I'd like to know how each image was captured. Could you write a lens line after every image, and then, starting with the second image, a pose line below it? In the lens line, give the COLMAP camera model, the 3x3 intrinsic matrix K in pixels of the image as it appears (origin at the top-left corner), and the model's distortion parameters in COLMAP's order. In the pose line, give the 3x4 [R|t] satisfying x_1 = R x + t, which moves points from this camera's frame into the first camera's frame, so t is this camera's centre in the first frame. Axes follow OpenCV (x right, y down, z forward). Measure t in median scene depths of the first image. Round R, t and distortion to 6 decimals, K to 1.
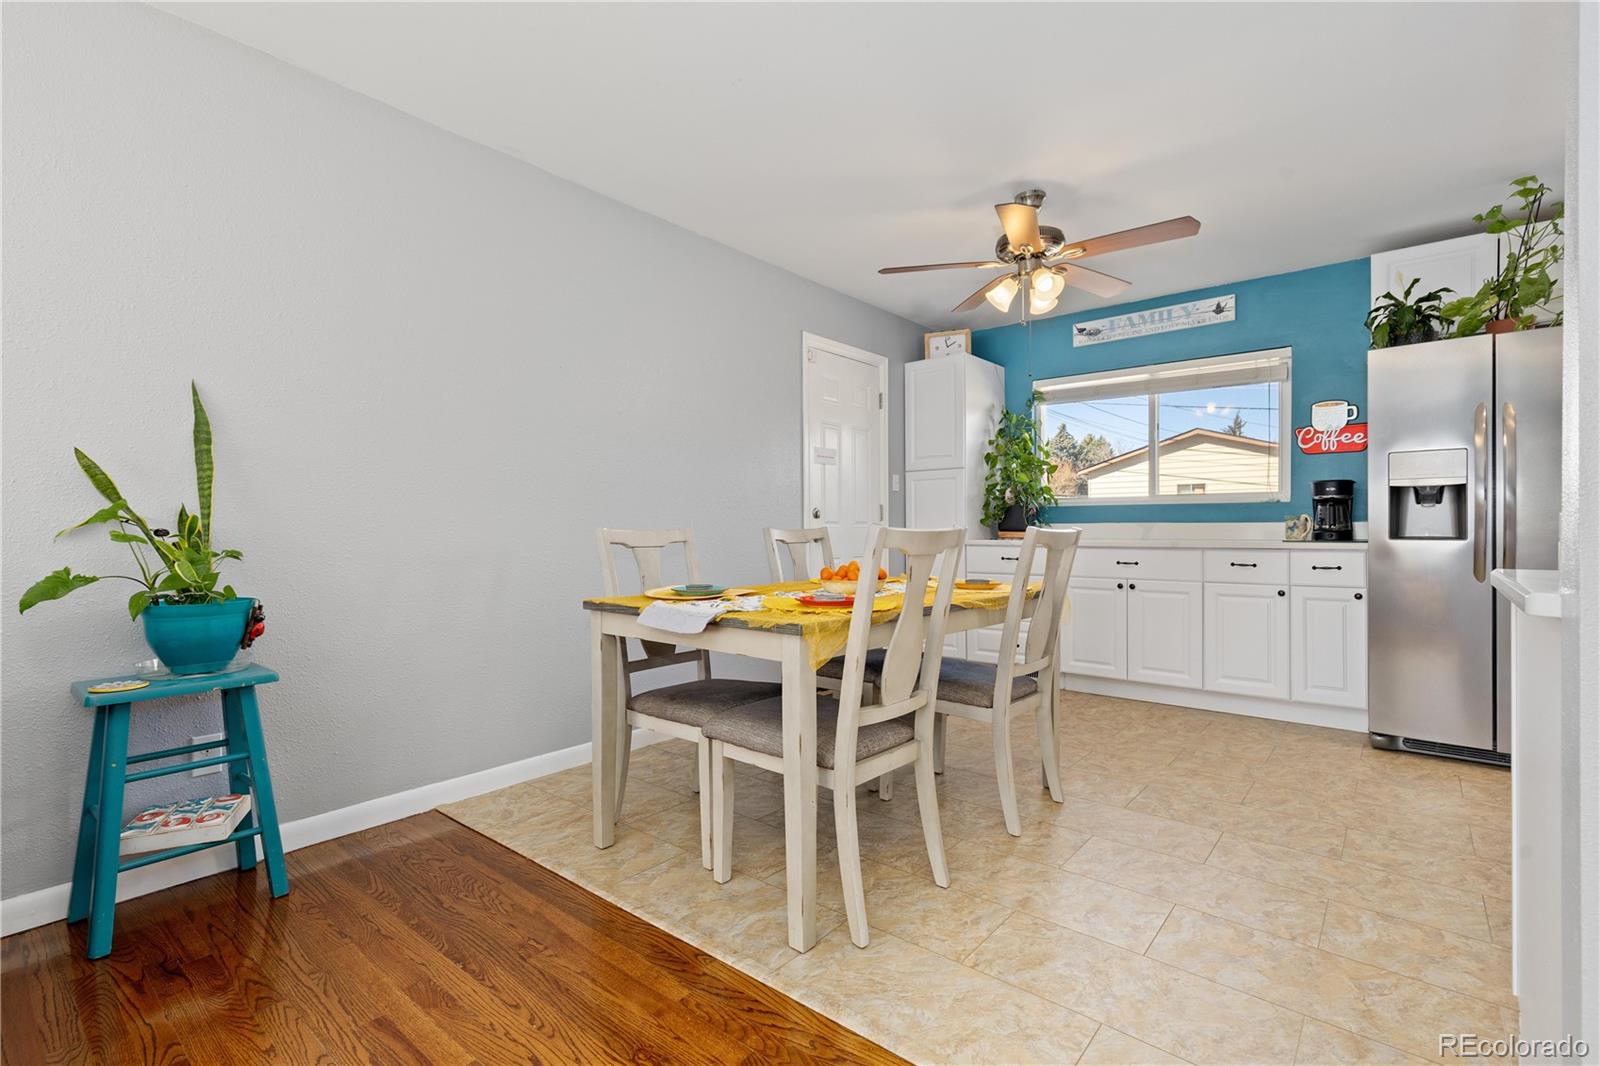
lens RADIAL K [[734.6, 0, 792.3], [0, 734.6, 528.4], [0, 0, 1]] dist [0.007589, -0.003538]
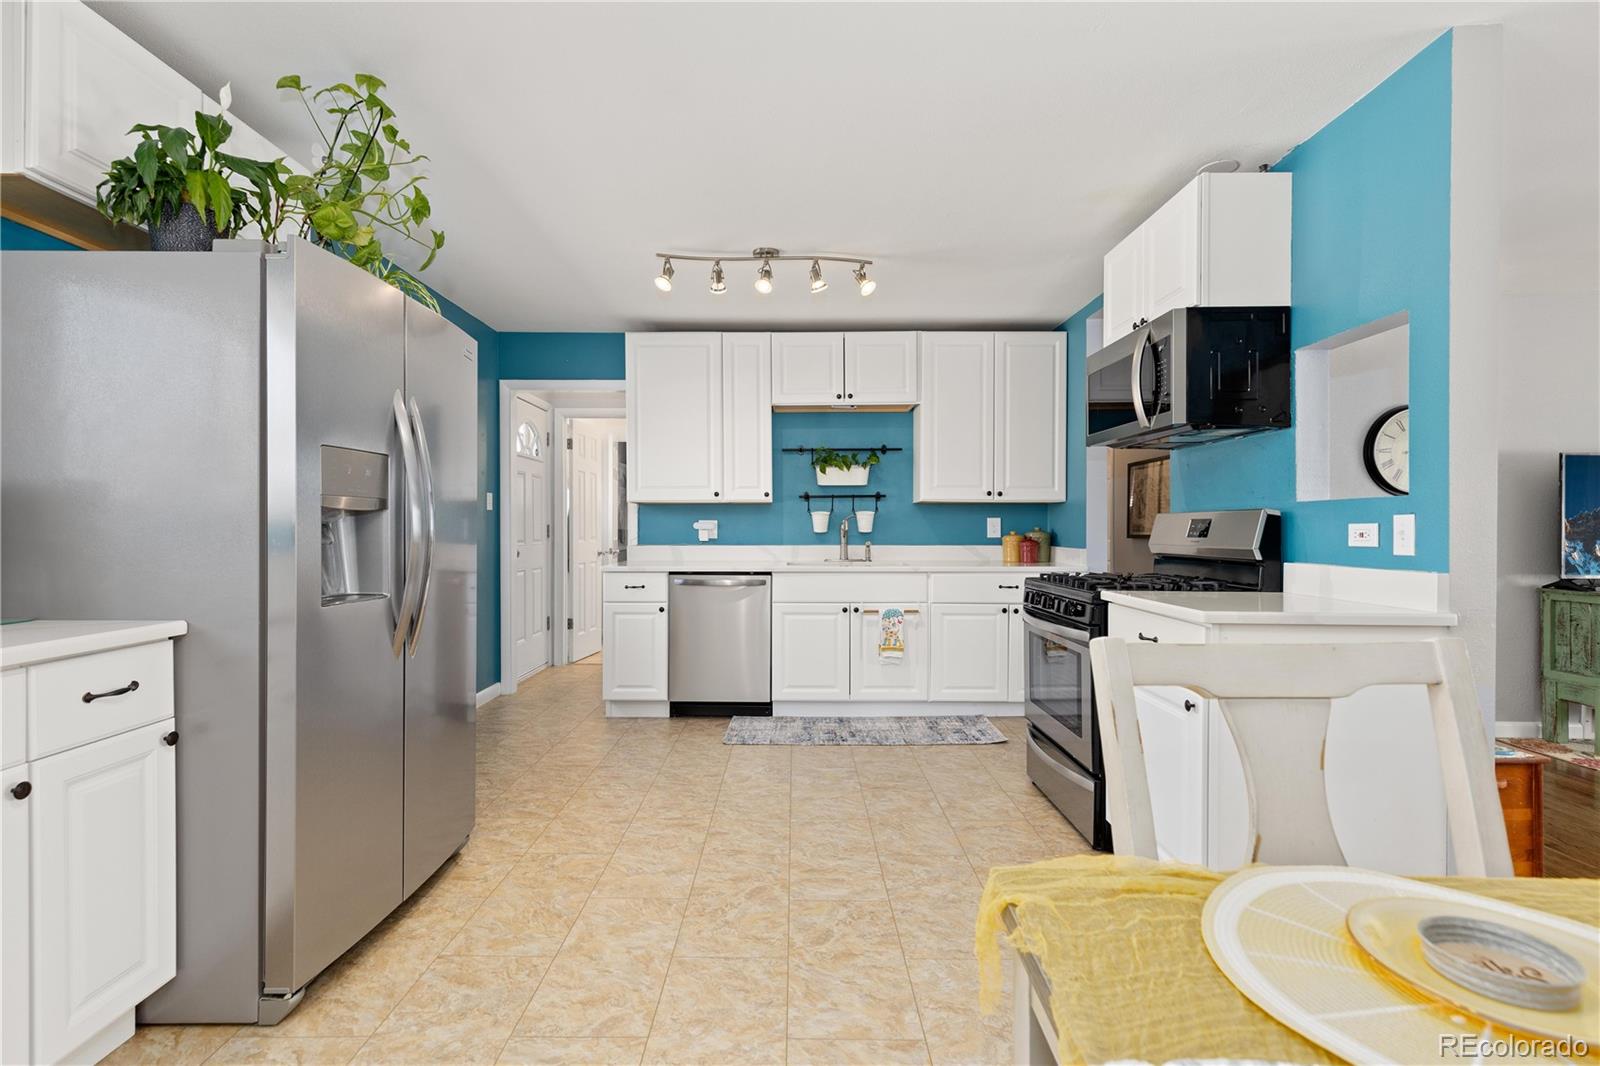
lens RADIAL K [[734.6, 0, 787.0], [0, 734.6, 530.4], [0, 0, 1]] dist [0.007589, -0.003538]
pose [[-0.637604, -0.000002, 0.770365, 0.170556], [-0.000812, 0.999999, -0.000669, -0.039008], [-0.770364, -0.001052, -0.637603, 1.022261]]
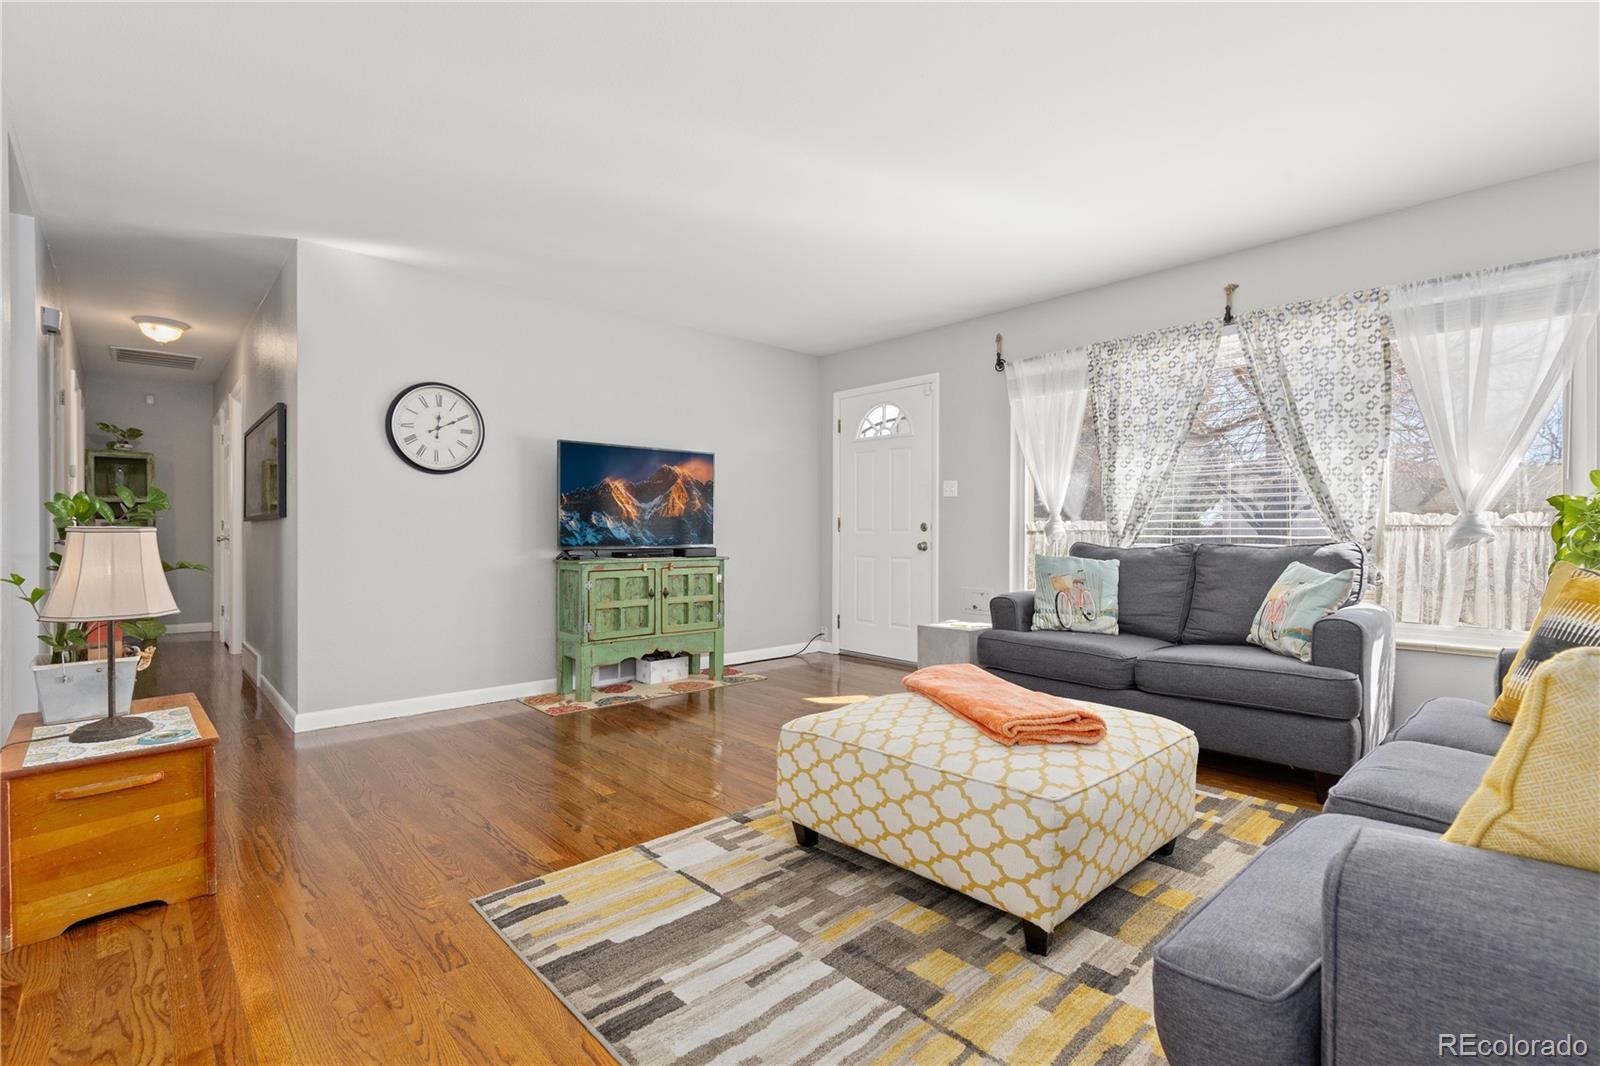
lens RADIAL K [[734.6, 0, 802.2], [0, 734.6, 532.8], [0, 0, 1]] dist [0.007589, -0.003538]
pose [[-0.992942, 0.002123, 0.118584, -0.291100], [0.002416, 0.999994, 0.002320, 0.001683], [-0.118578, 0.002591, -0.992941, 0.603515]]
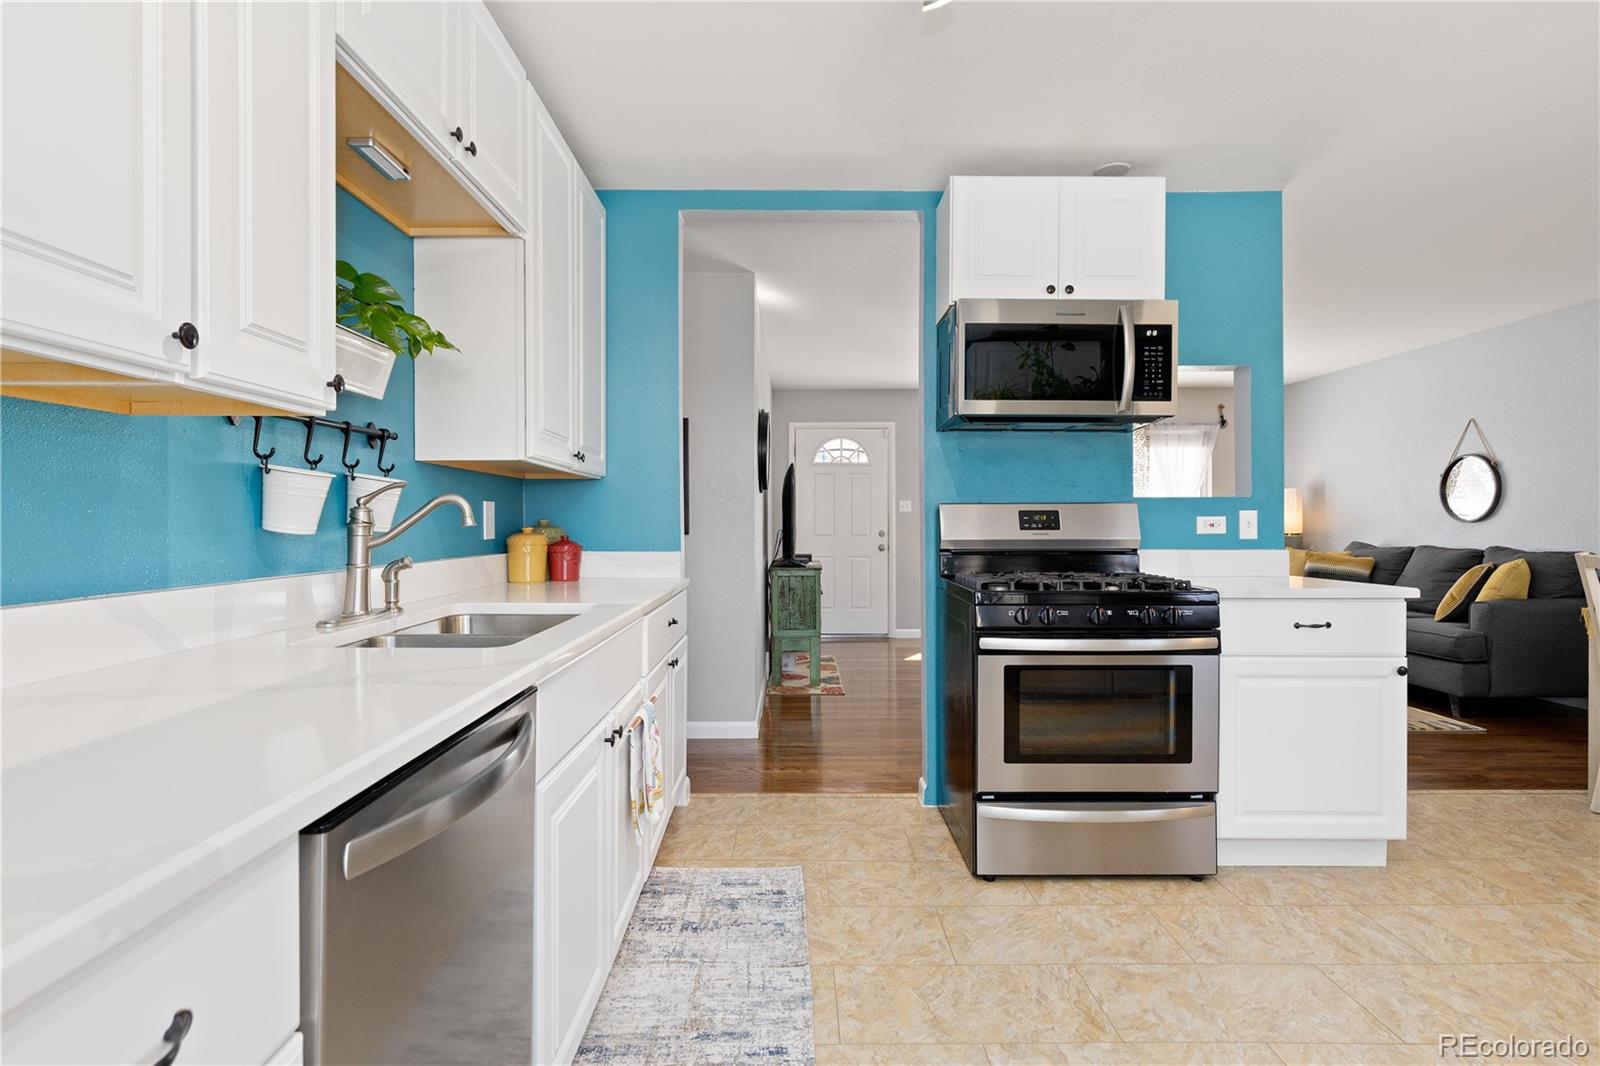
lens RADIAL K [[789.8, 0, 795.6], [0, 789.8, 524.2], [0, 0, 1]] dist [-0.001296, 0.000983]
pose [[-0.761918, 0.007033, -0.647636, 1.312628], [0.005686, 0.999975, 0.004170, -0.043232], [0.647649, -0.000506, -0.761939, 0.601907]]
